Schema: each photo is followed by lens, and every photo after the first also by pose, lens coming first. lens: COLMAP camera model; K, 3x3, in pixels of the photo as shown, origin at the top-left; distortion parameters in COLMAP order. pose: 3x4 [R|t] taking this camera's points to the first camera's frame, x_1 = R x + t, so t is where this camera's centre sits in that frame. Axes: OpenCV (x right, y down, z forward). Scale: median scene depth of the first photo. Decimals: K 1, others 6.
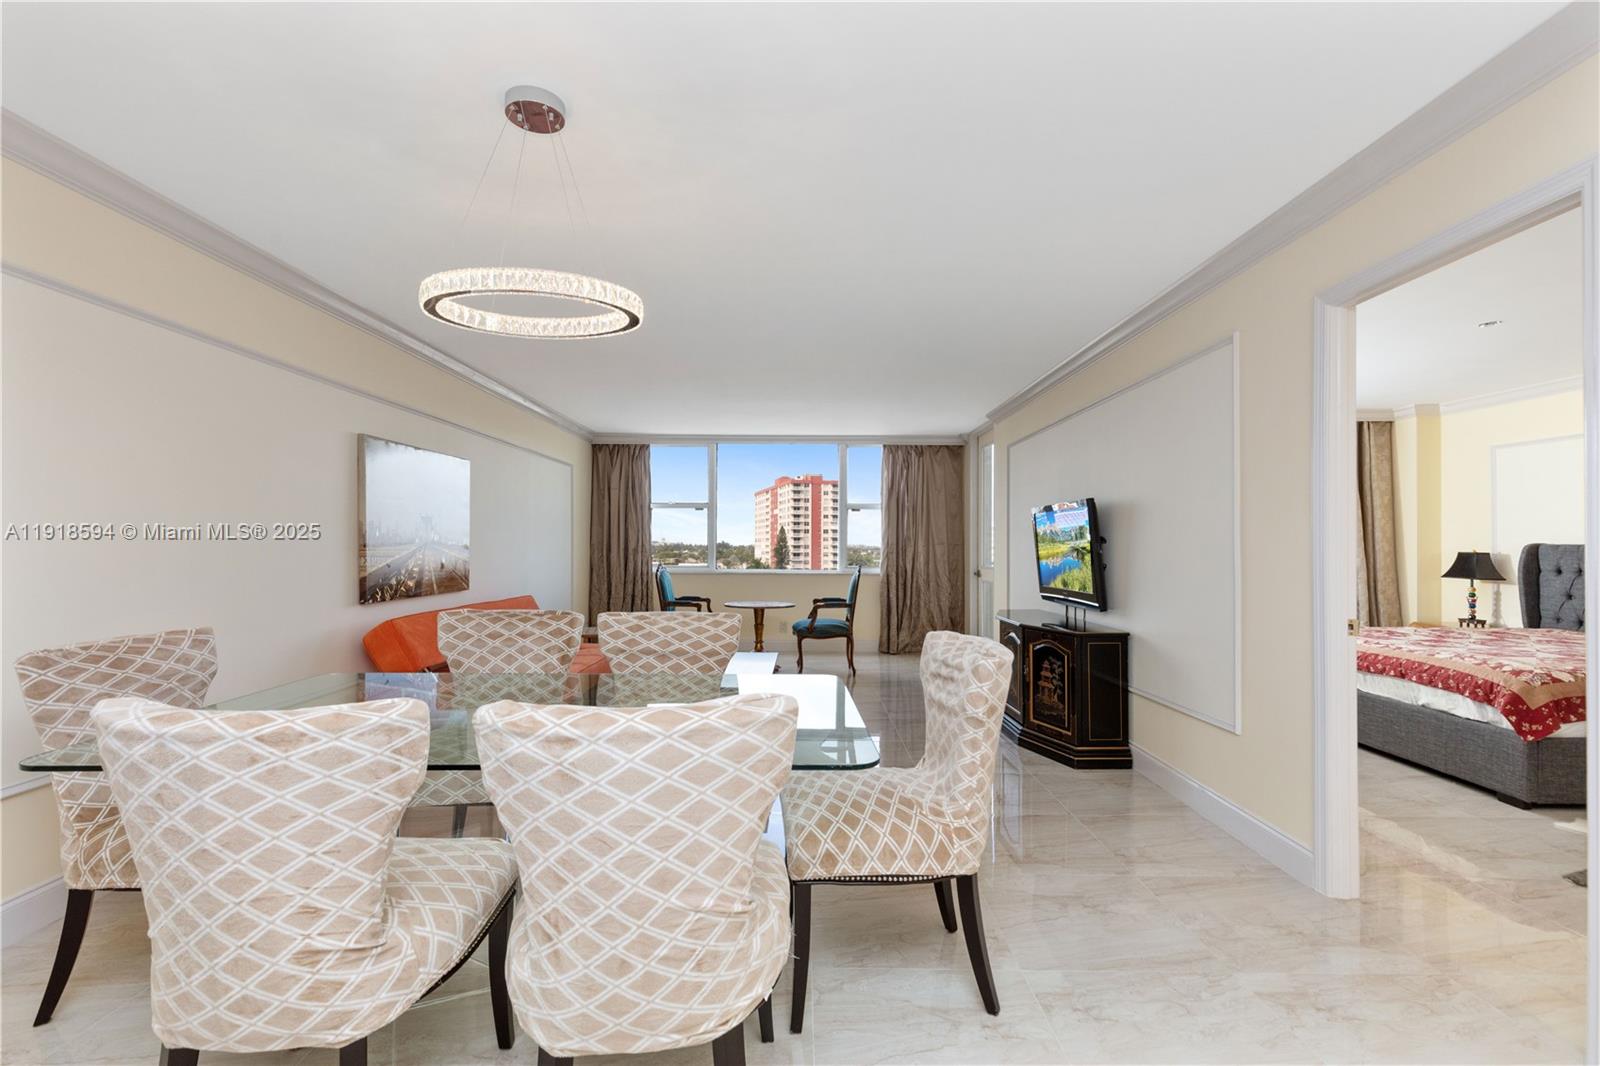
lens RADIAL K [[719.3, 0, 797.3], [0, 719.3, 538.9], [0, 0, 1]] dist [0.005538, -0.000076]
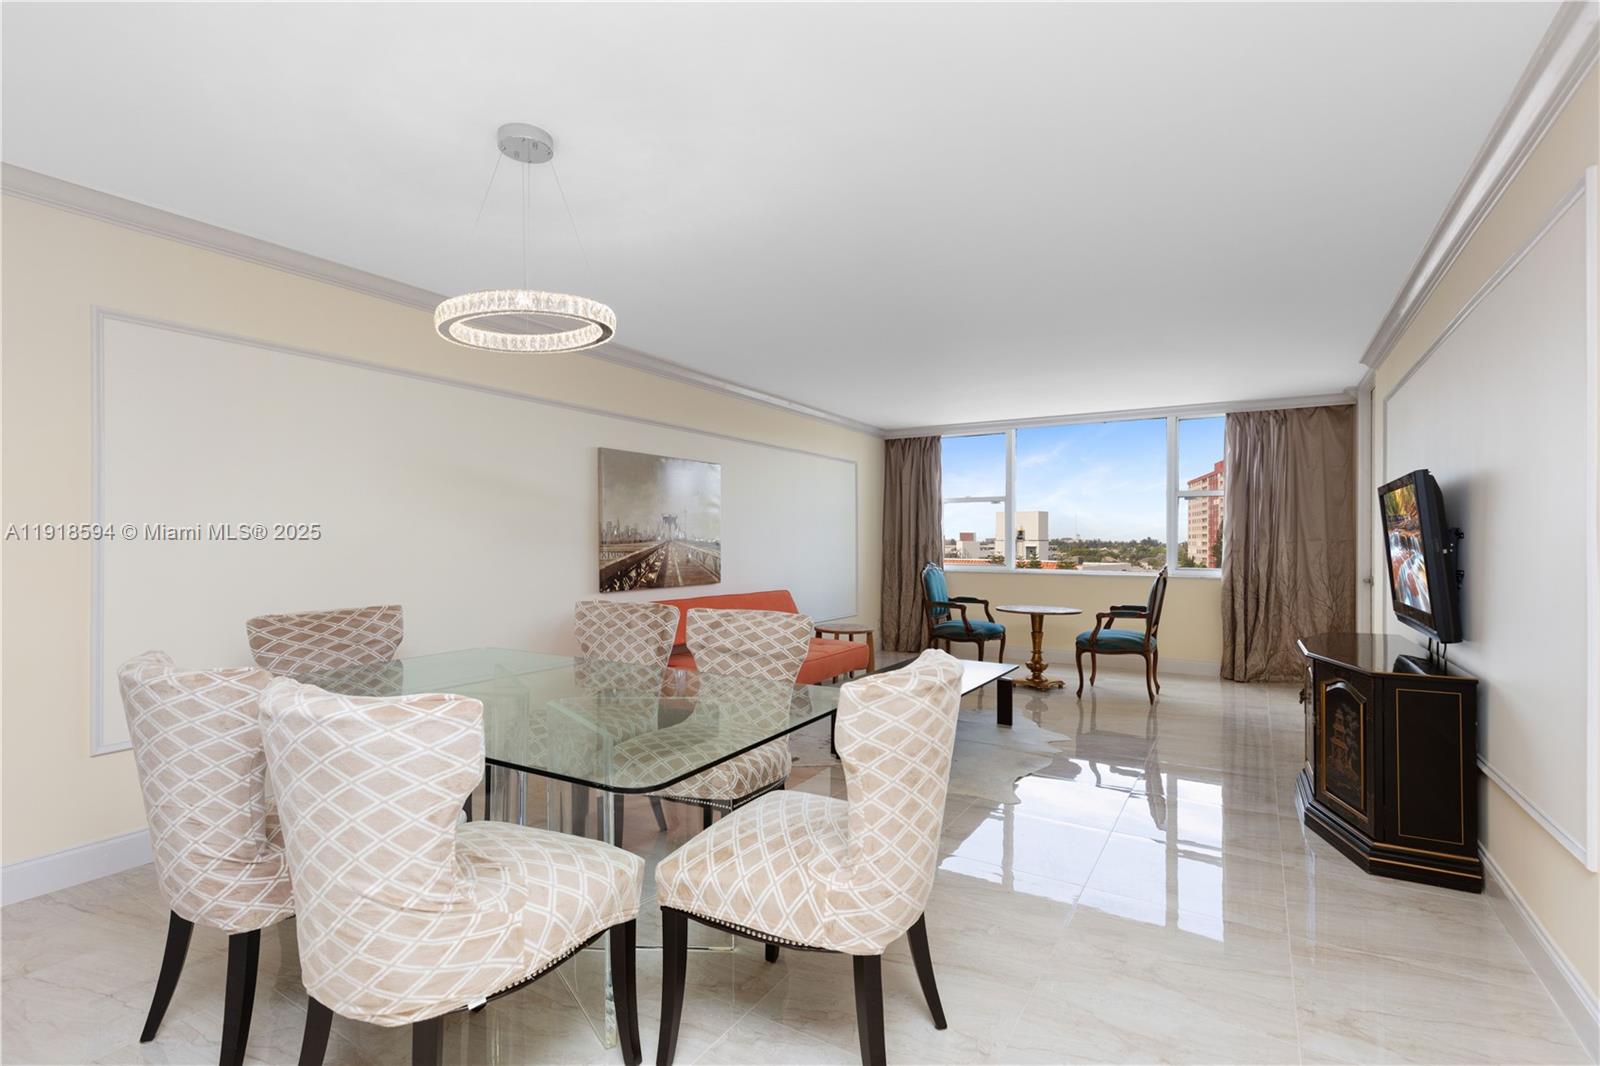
lens RADIAL K [[743.5, 0, 795.9], [0, 743.5, 541.3], [0, 0, 1]] dist [0.015355, -0.005983]
pose [[0.853938, -0.001521, -0.520372, 0.282955], [0.005729, 0.999963, 0.006478, 0.000875], [0.520343, -0.008513, 0.853915, 0.121161]]
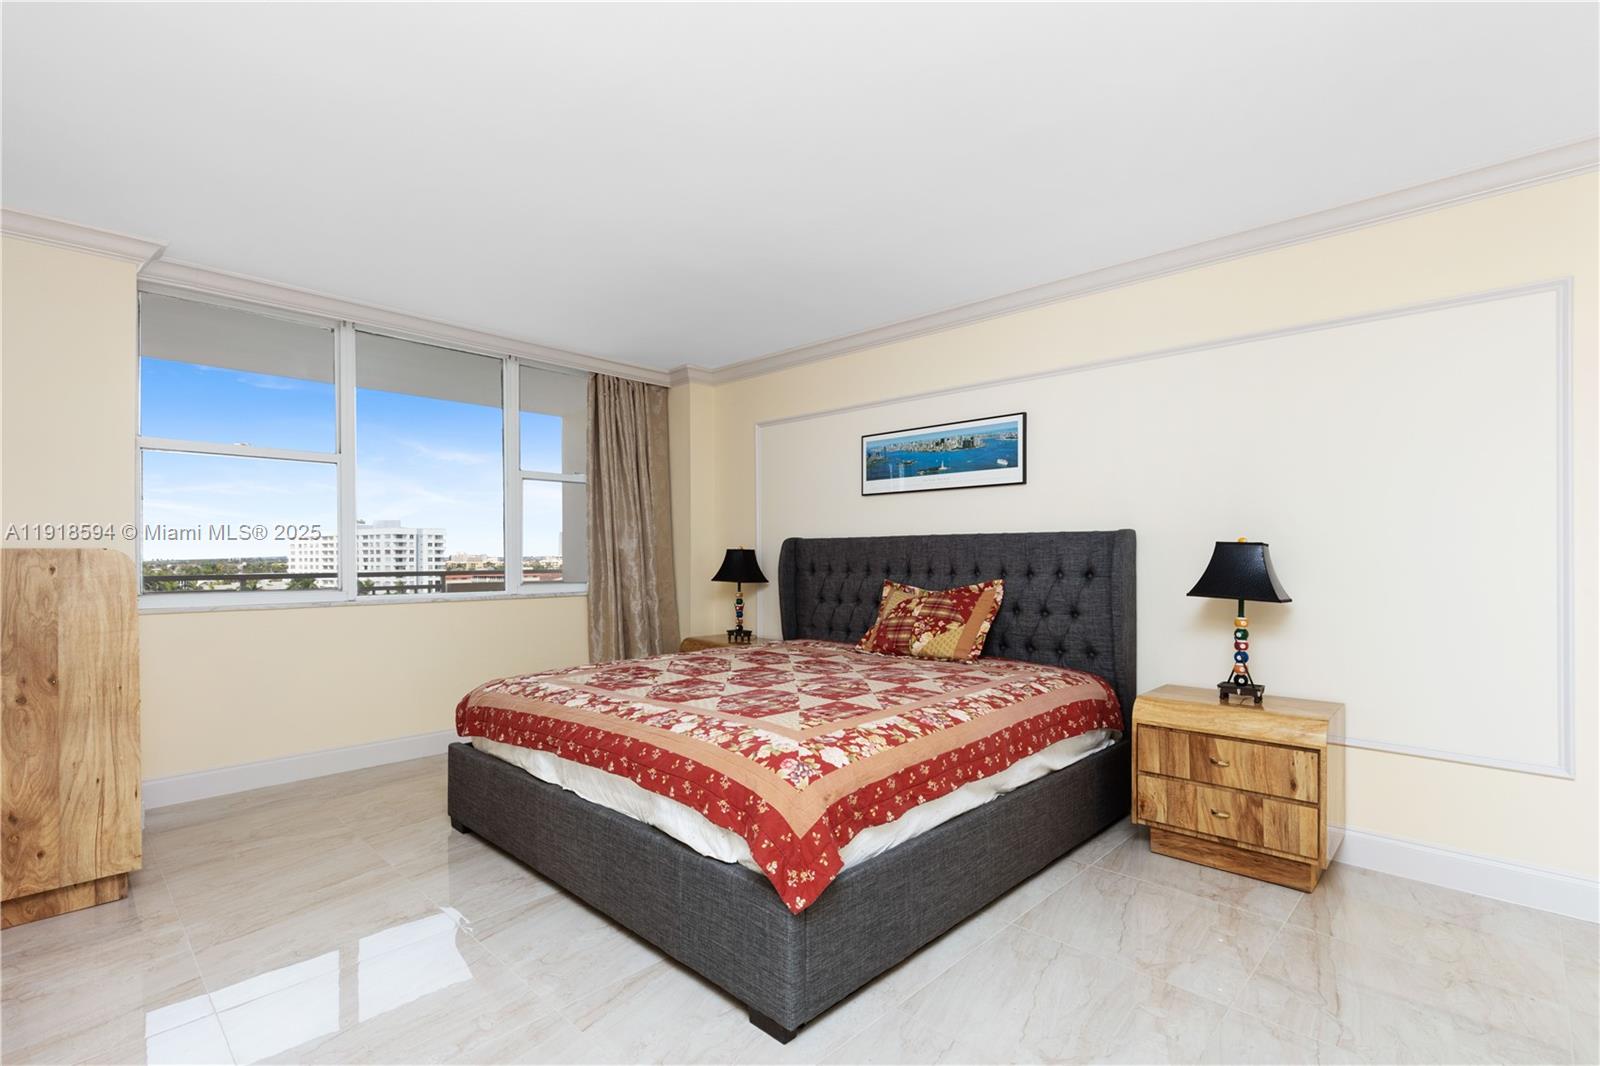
lens RADIAL K [[741.5, 0, 790.3], [0, 741.5, 557.8], [0, 0, 1]] dist [0.004826, -0.000303]
pose [[0.697525, -0.007095, 0.716525, 0.449334], [-0.001830, 0.999930, 0.011683, 0.022181], [-0.716558, -0.009461, 0.697463, 0.450641]]
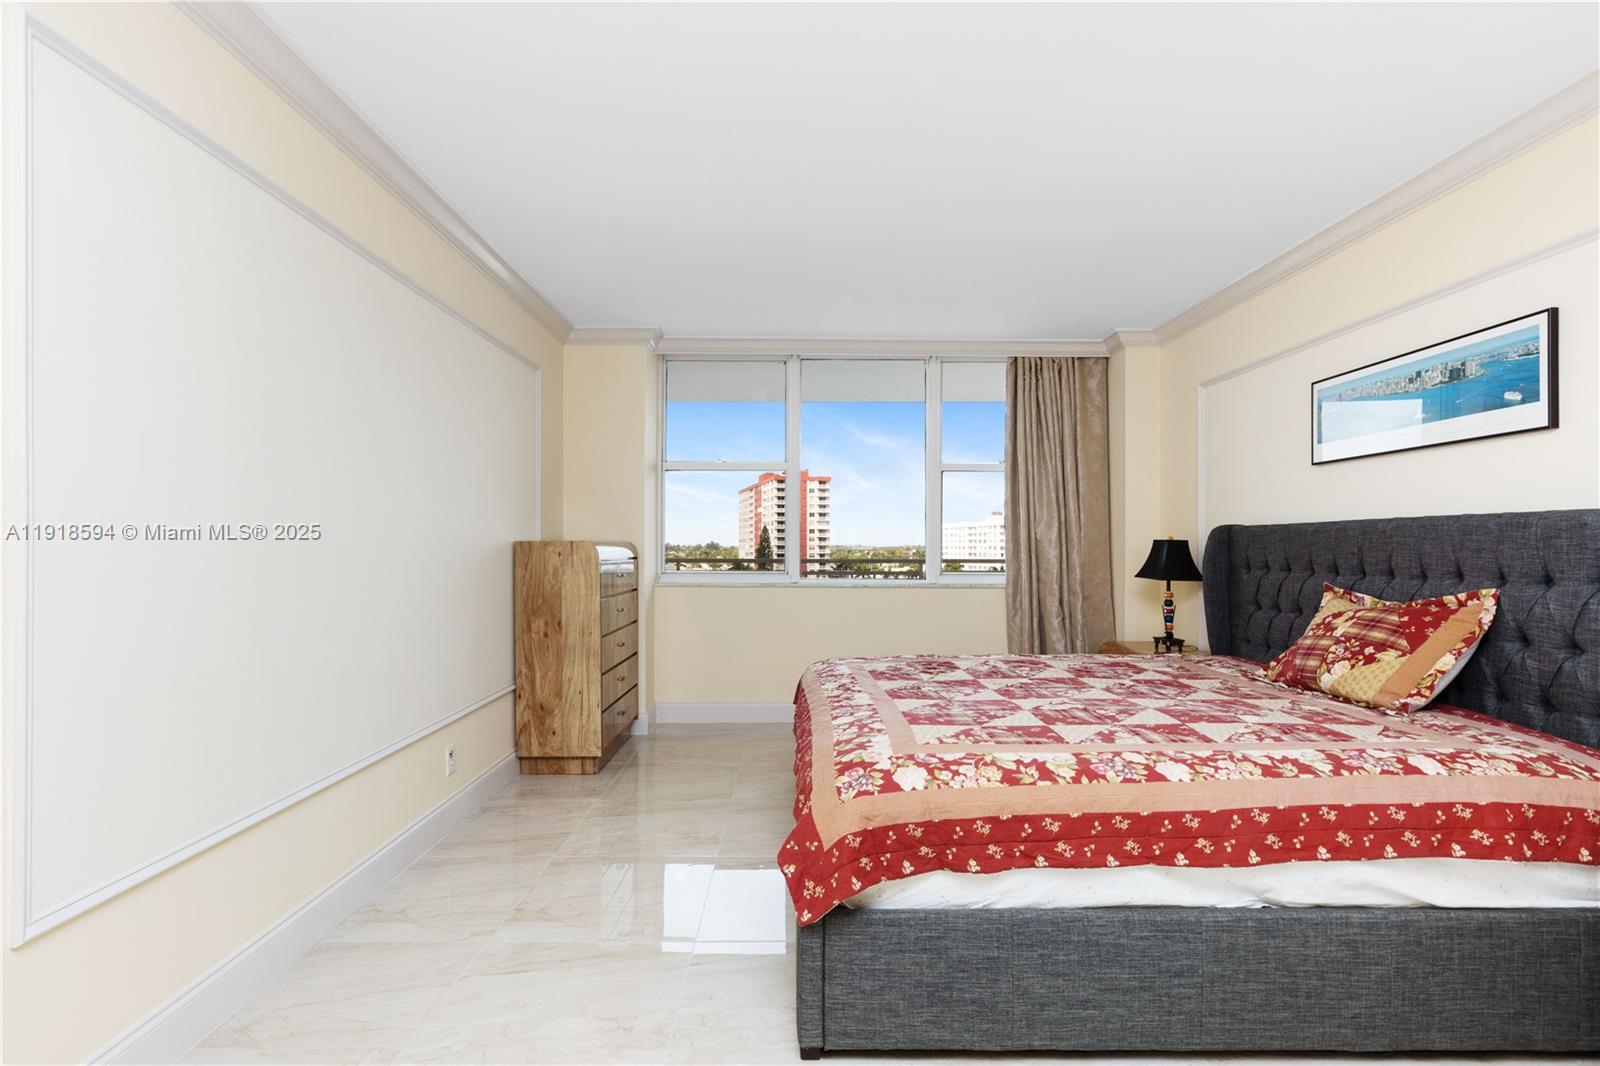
lens RADIAL K [[758.3, 0, 794.3], [0, 758.3, 547.1], [0, 0, 1]] dist [-0.003993, 0.000378]
pose [[0.999996, -0.001300, 0.002626, 0.699907], [0.001273, 0.999946, 0.010290, 0.021397], [-0.002639, -0.010286, 0.999944, 0.353356]]
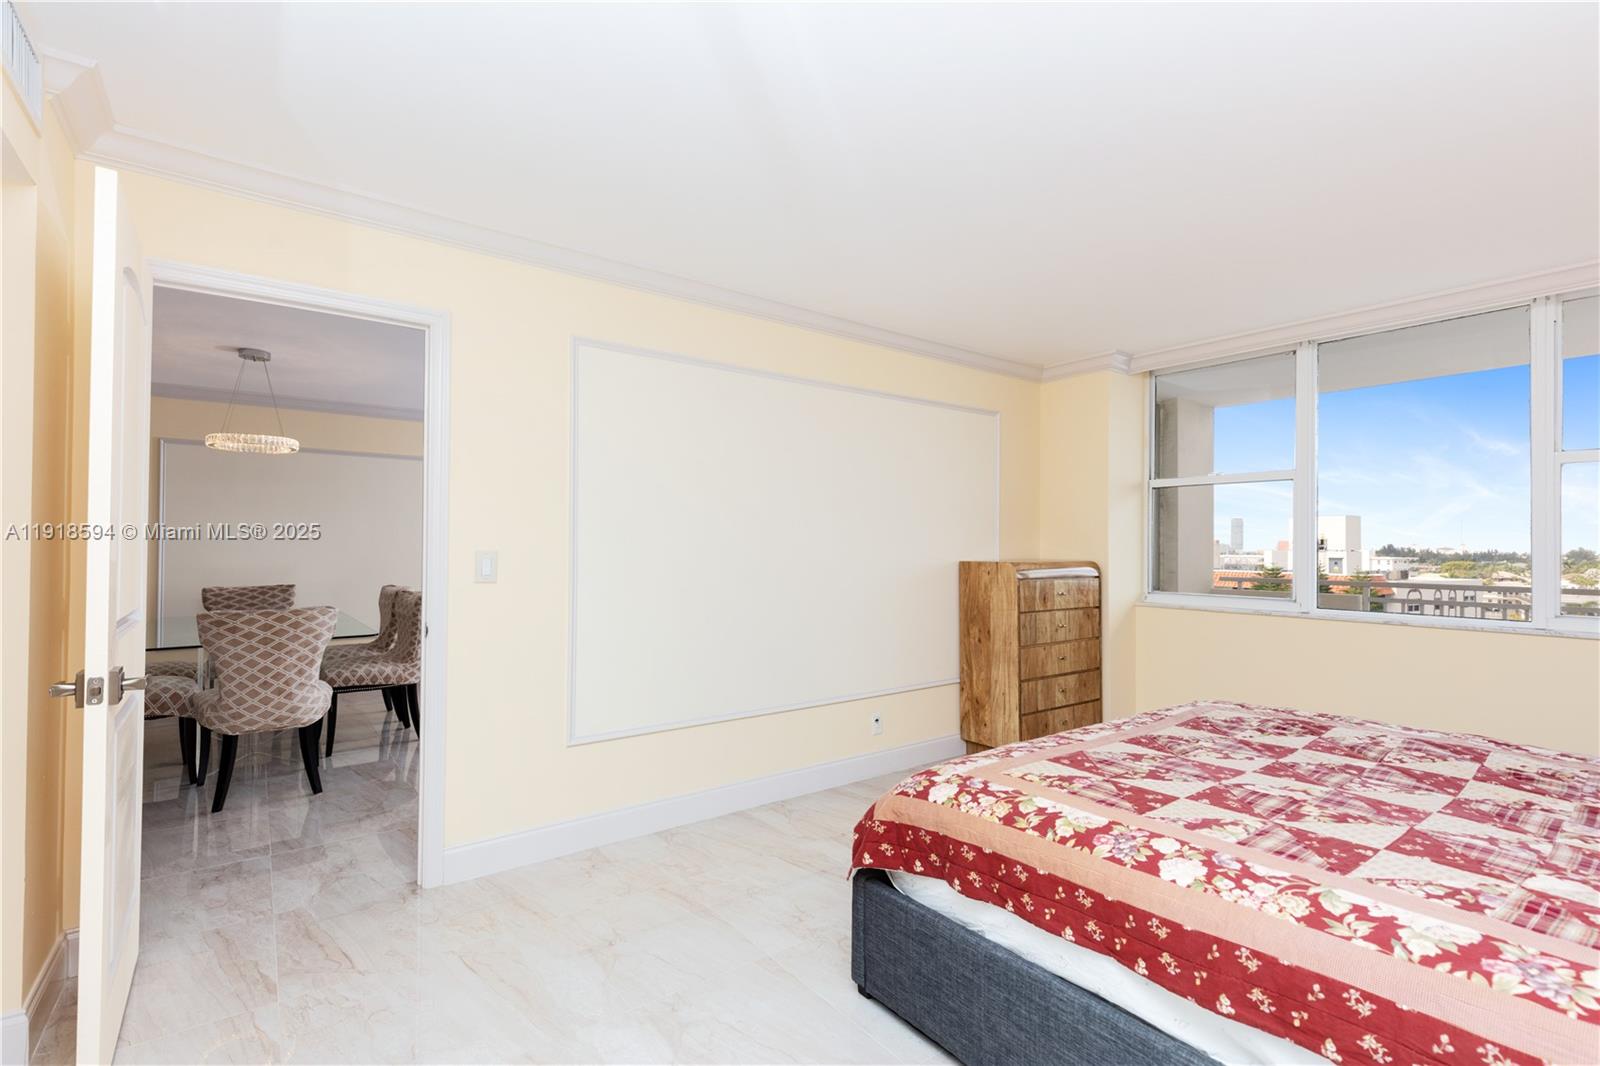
lens RADIAL K [[728.3, 0, 793.1], [0, 728.3, 535.9], [0, 0, 1]] dist [0.001934, 0.000287]
pose [[0.597610, -0.012983, -0.801682, 1.024655], [0.003470, 0.999901, -0.013607, 0.002786], [0.801779, 0.005350, 0.597596, 0.416460]]
